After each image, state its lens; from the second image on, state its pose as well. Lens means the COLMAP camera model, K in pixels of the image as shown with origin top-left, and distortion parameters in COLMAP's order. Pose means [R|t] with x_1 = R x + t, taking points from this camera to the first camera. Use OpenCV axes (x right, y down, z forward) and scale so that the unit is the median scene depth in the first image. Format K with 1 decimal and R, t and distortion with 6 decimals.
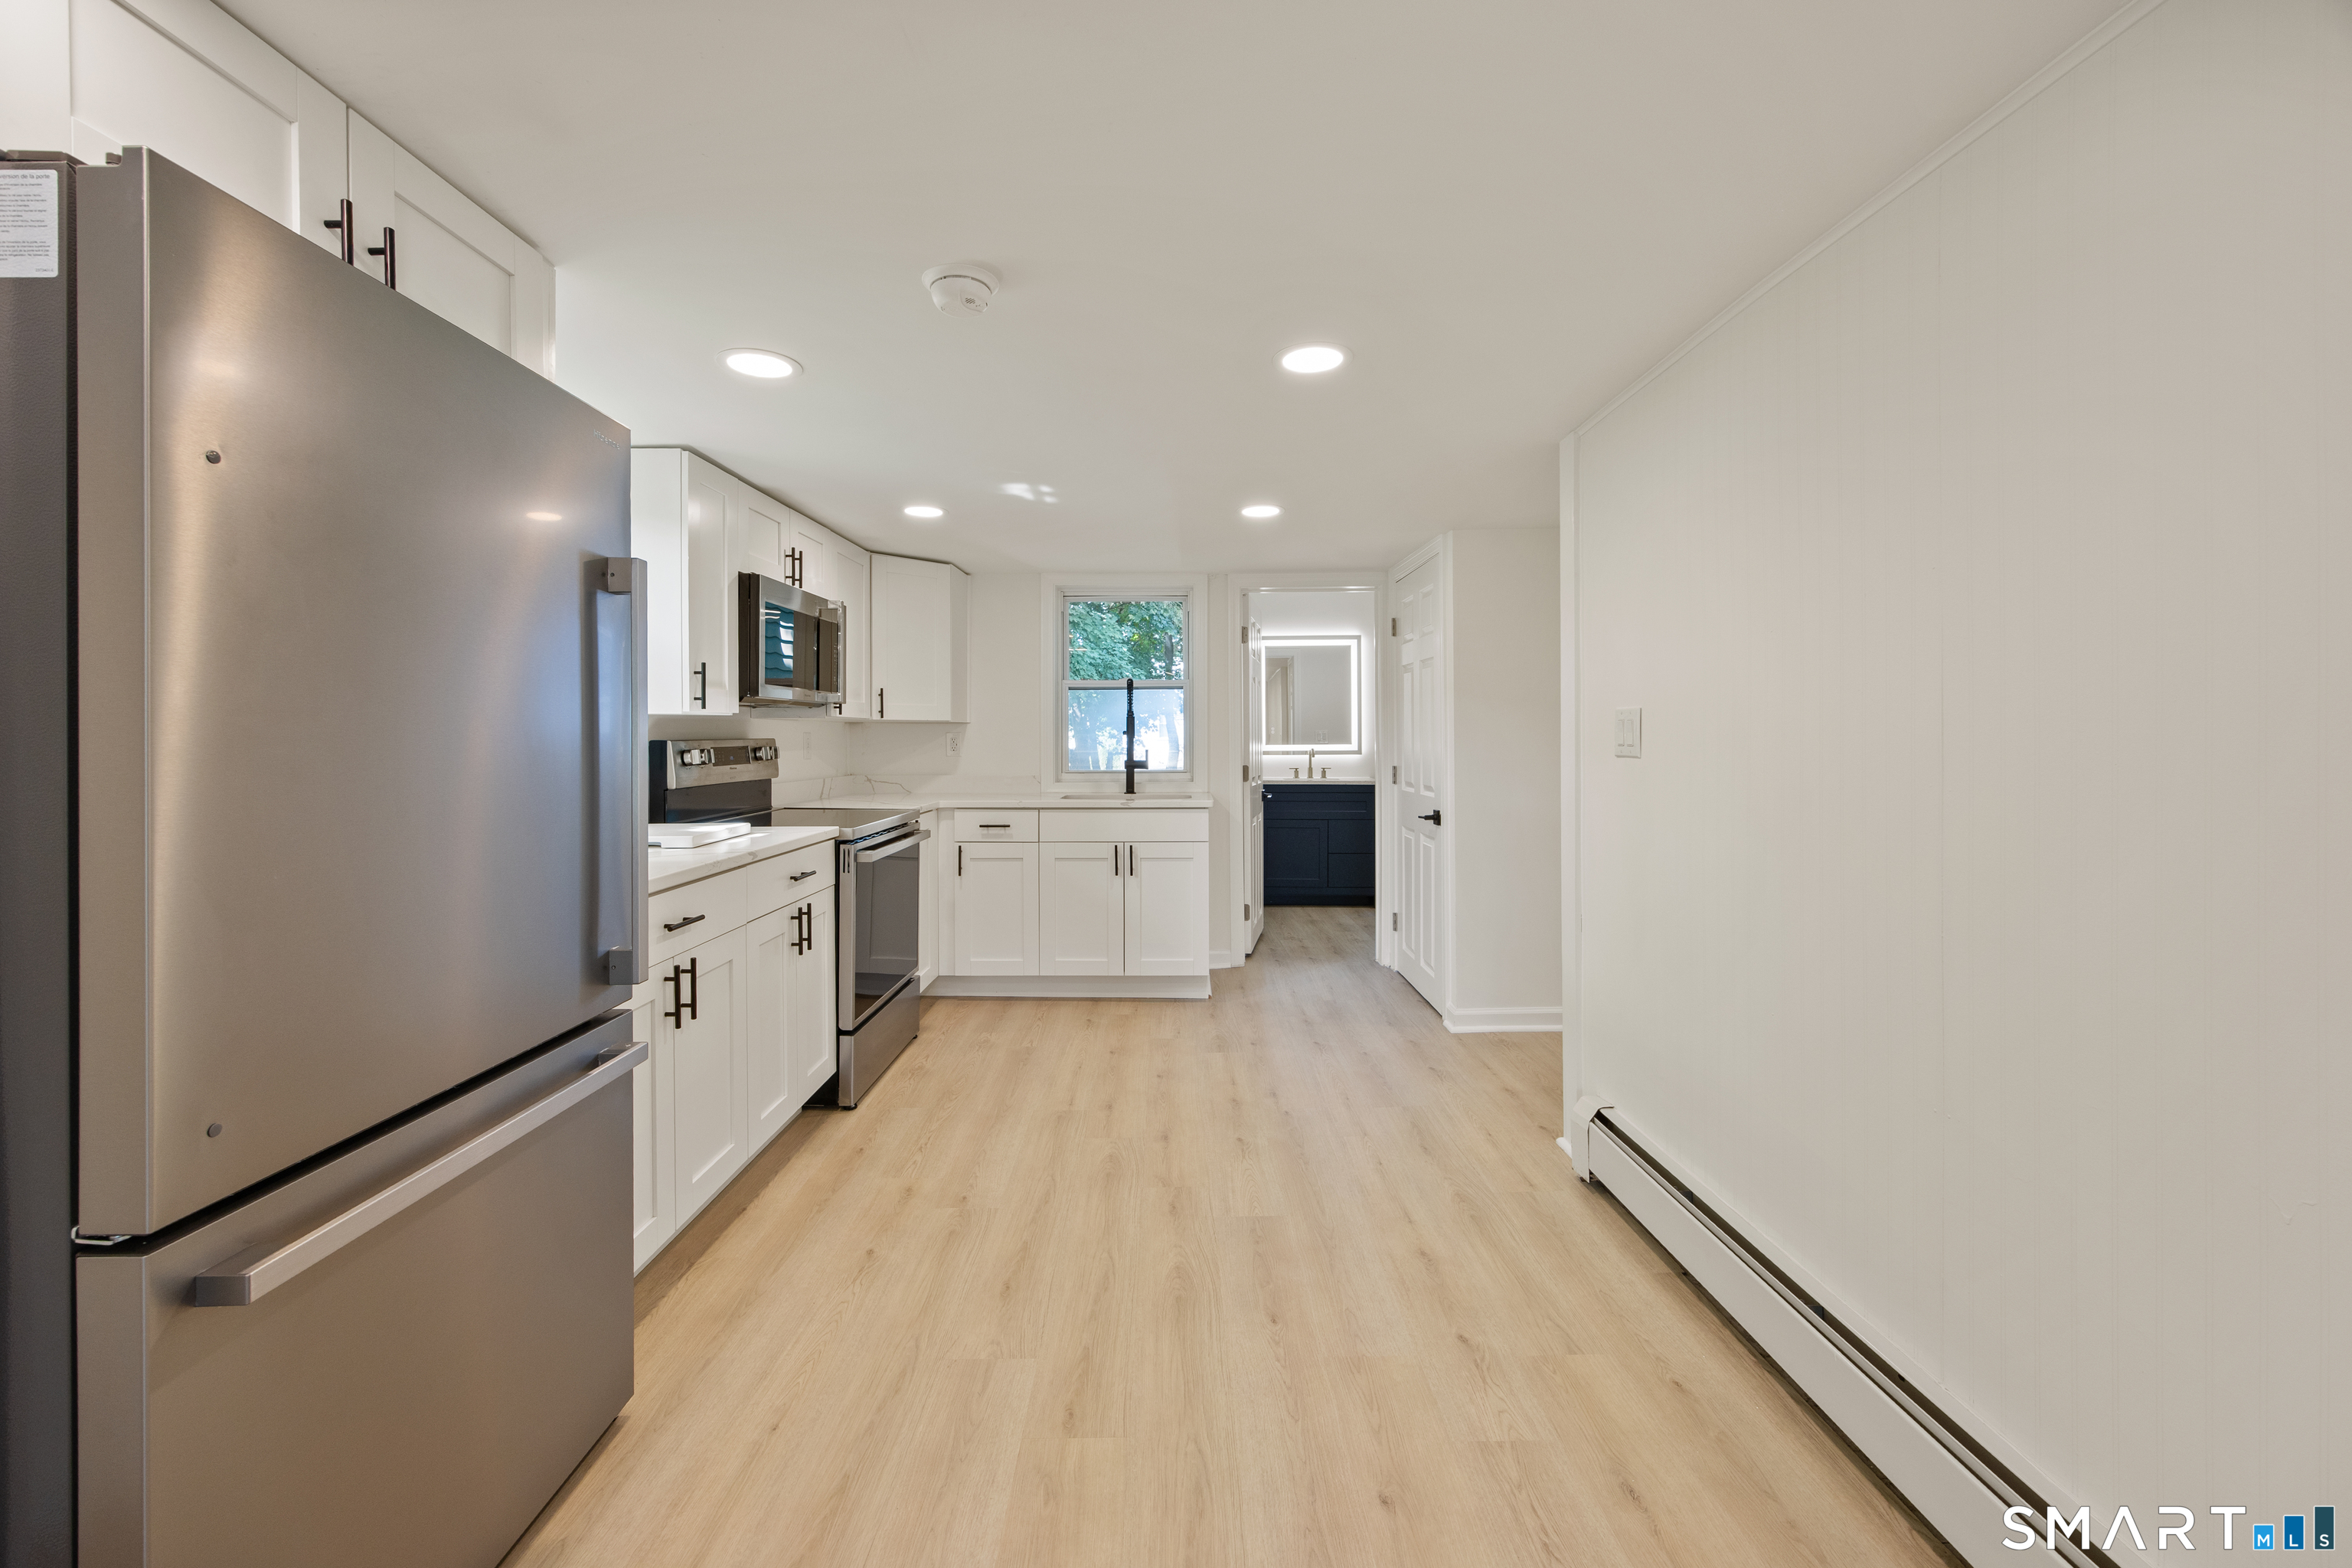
lens RADIAL K [[926.8, 0, 1172.7], [0, 926.8, 739.9], [0, 0, 1]] dist [-0.002452, 0.000356]
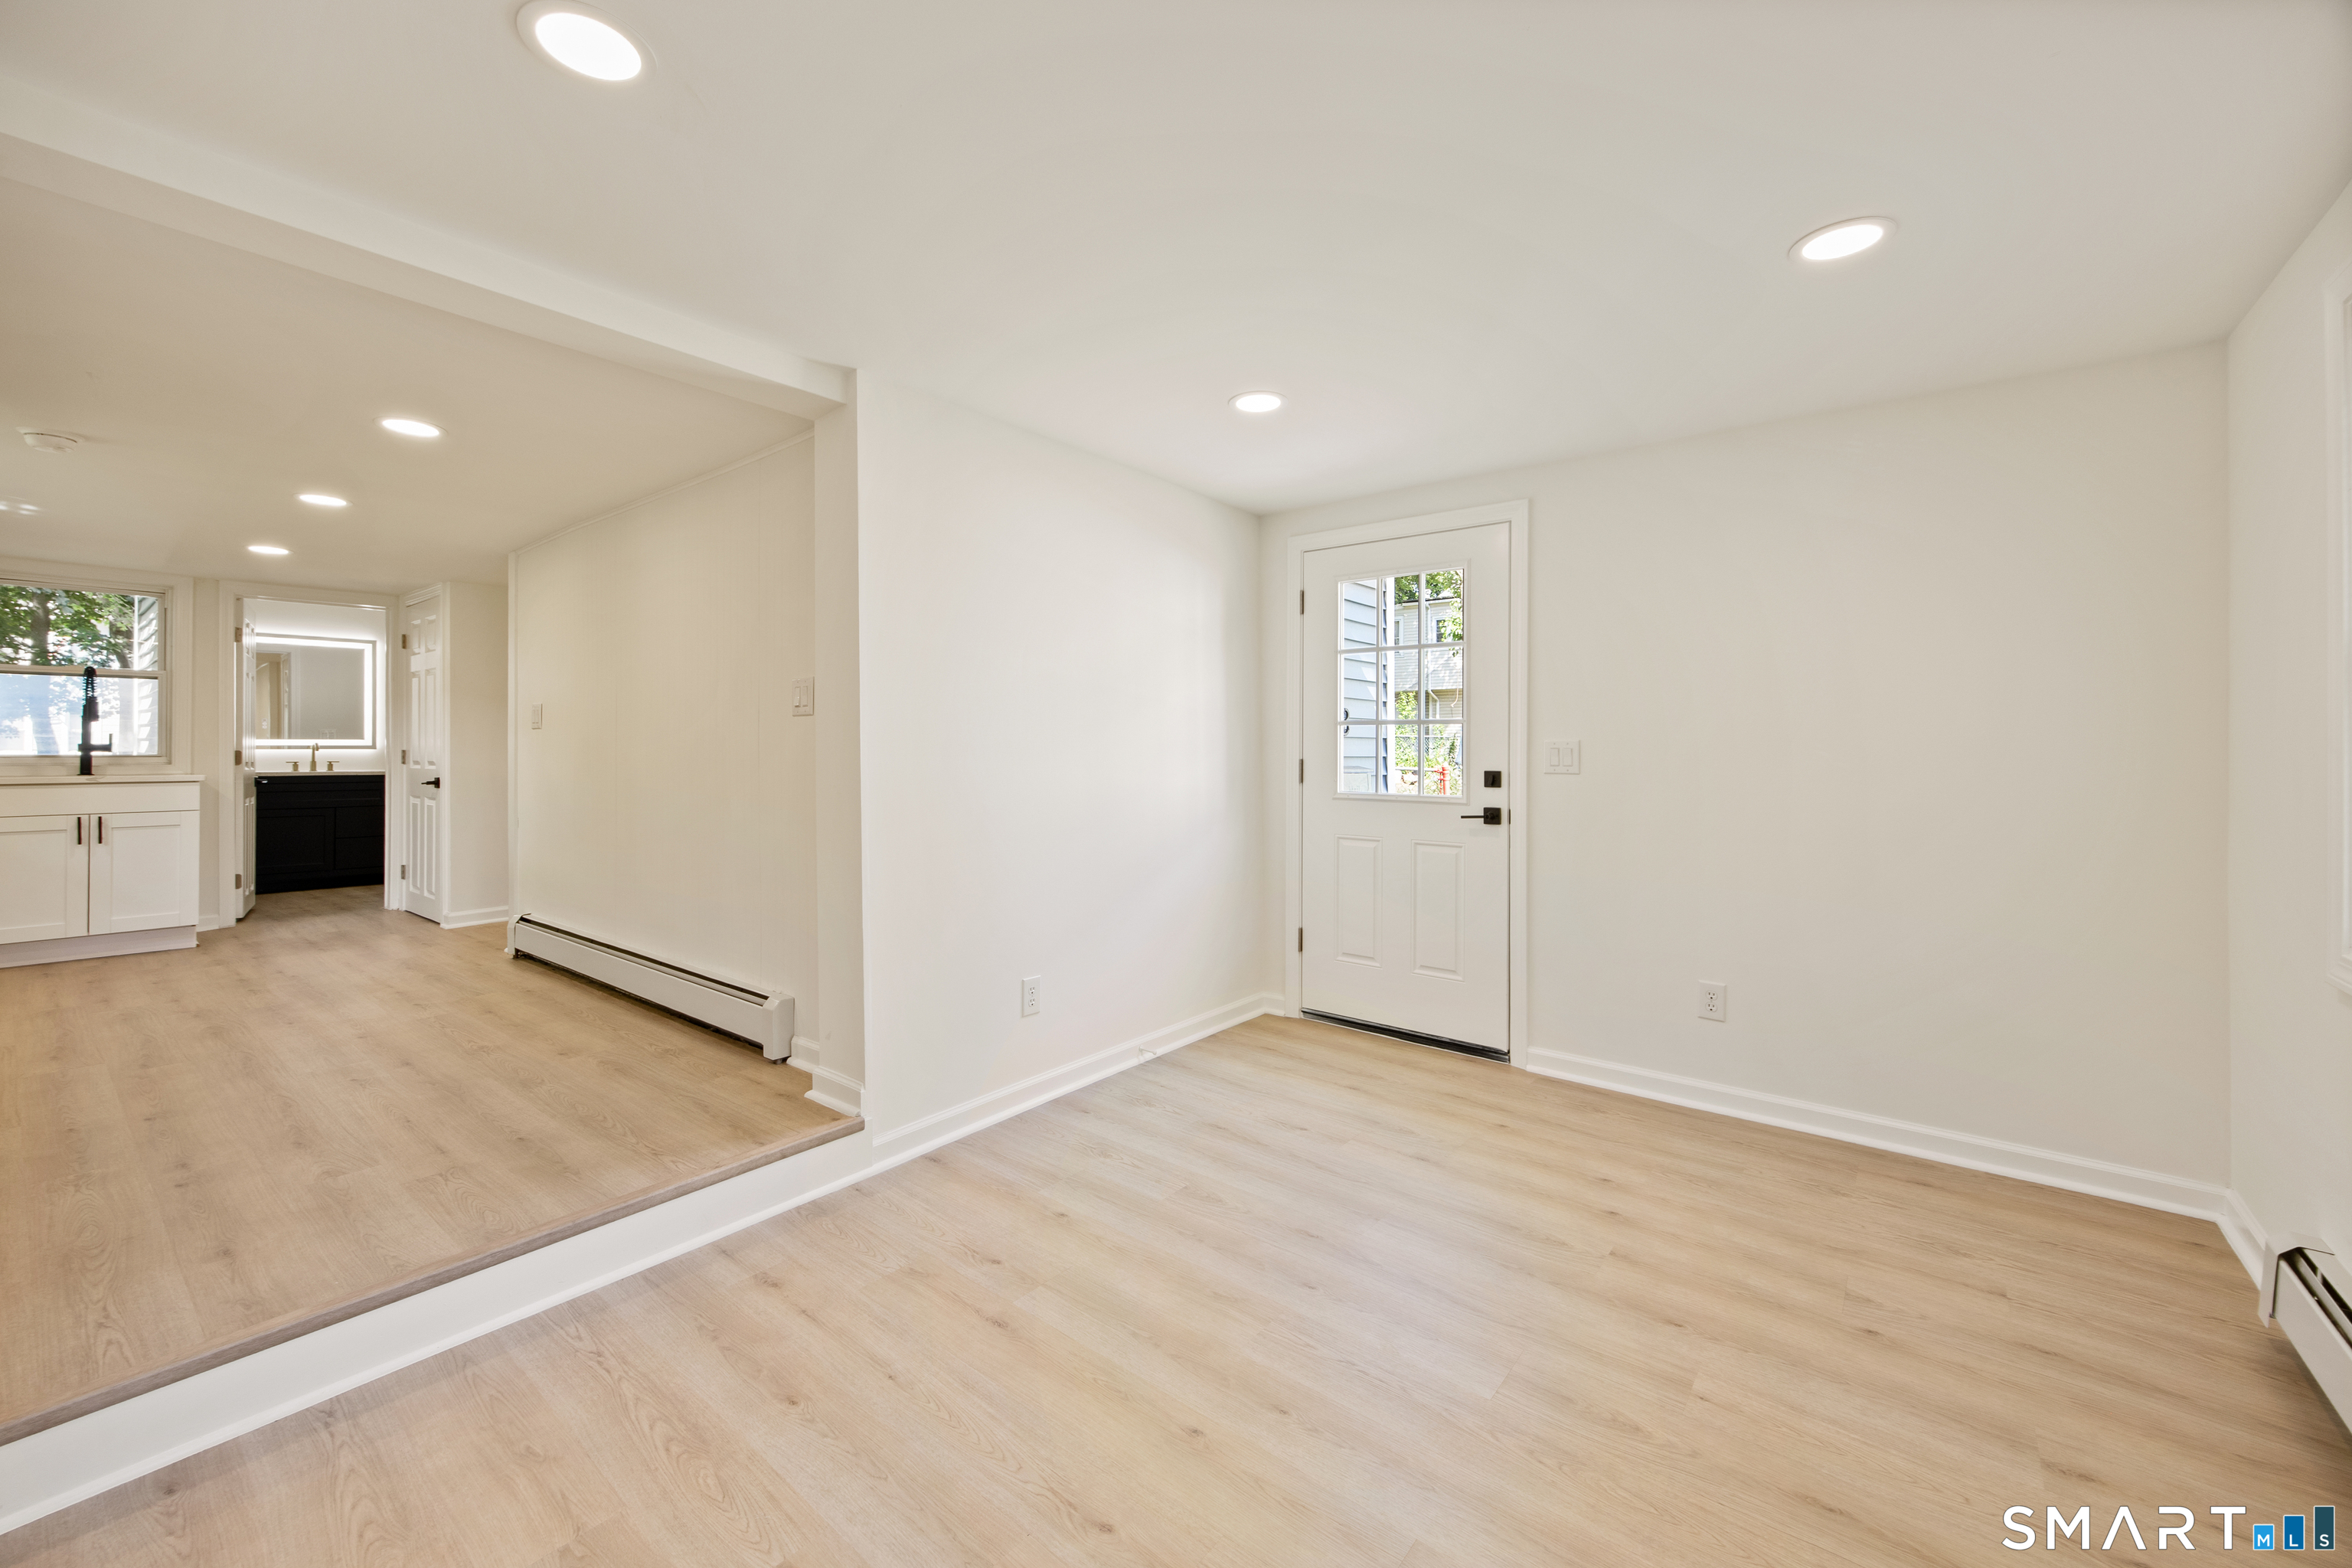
lens RADIAL K [[926.8, 0, 1175.7], [0, 926.8, 740.5], [0, 0, 1]] dist [-0.002452, 0.000356]
pose [[0.620571, 0.010146, 0.784085, -0.122002], [0.003654, 0.999868, -0.015830, 0.047183], [-0.784142, 0.012689, 0.620452, -0.758335]]
